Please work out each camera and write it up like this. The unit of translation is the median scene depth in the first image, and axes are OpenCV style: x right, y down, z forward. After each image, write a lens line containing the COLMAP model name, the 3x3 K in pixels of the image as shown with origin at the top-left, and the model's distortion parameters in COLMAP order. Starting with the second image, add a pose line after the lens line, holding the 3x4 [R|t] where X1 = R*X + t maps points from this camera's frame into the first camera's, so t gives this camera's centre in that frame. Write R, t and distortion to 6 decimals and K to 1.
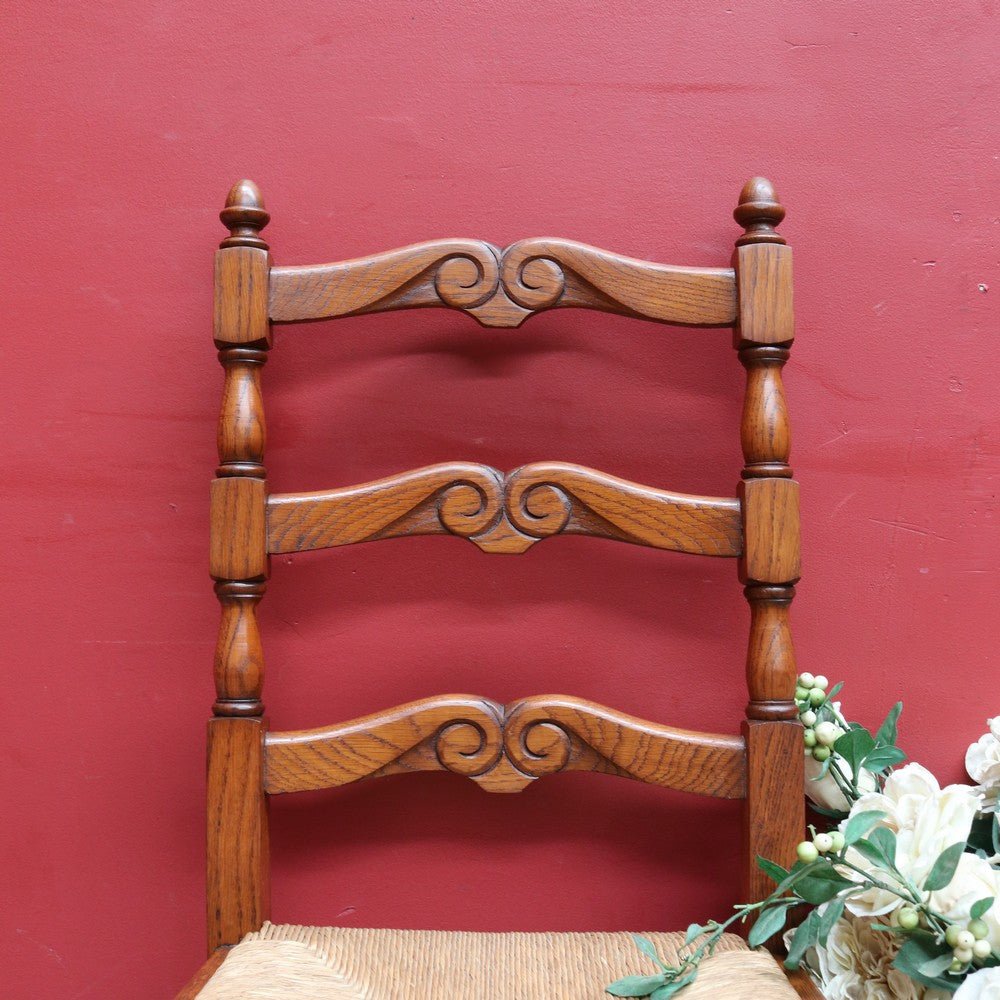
lens RADIAL K [[1470.7, 0, 473.0], [0, 1470.7, 449.5], [0, 0, 1]] dist [-0.124619, 0.000000]
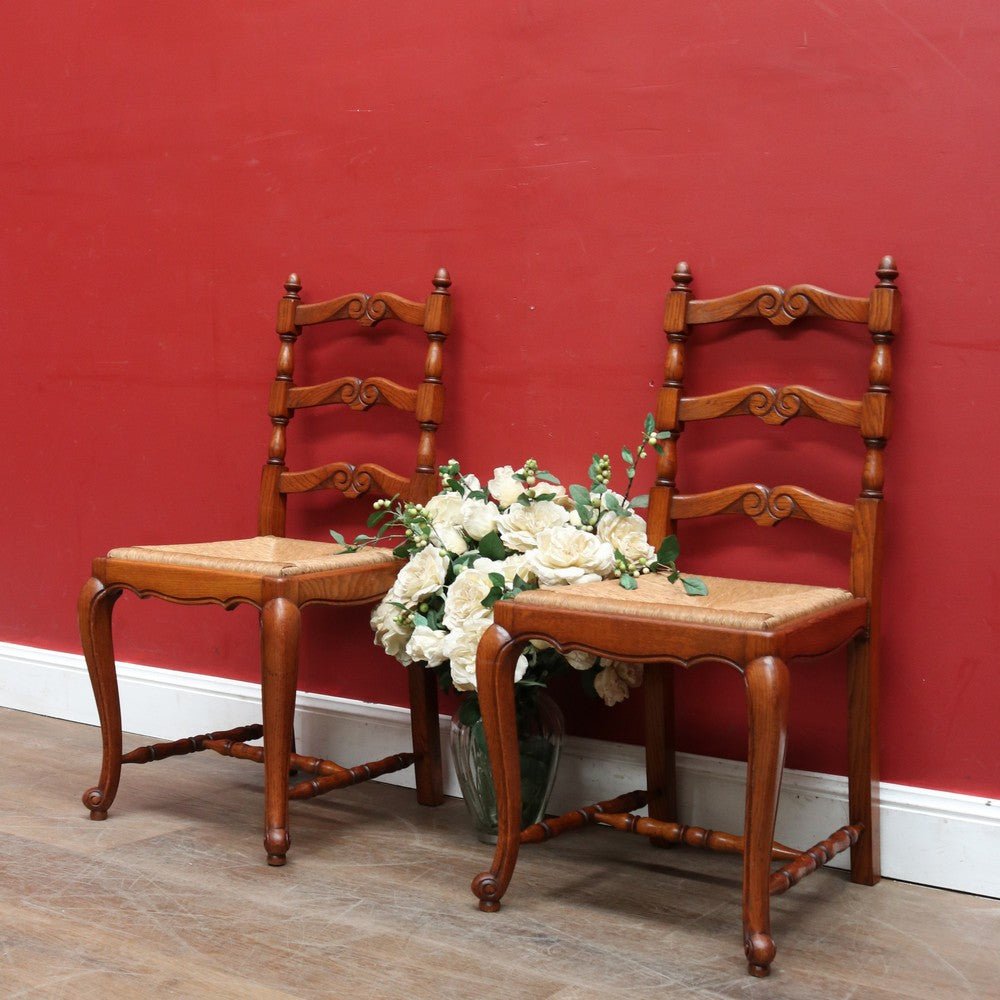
lens RADIAL K [[1684.3, 0, 479.2], [0, 1684.3, 475.1], [0, 0, 1]] dist [-0.095491, 0.000000]
pose [[0.831893, 0.043777, -0.553206, 1.934168], [-0.029496, 0.998963, 0.034695, 0.075483], [0.554151, -0.012545, 0.832322, -1.465618]]
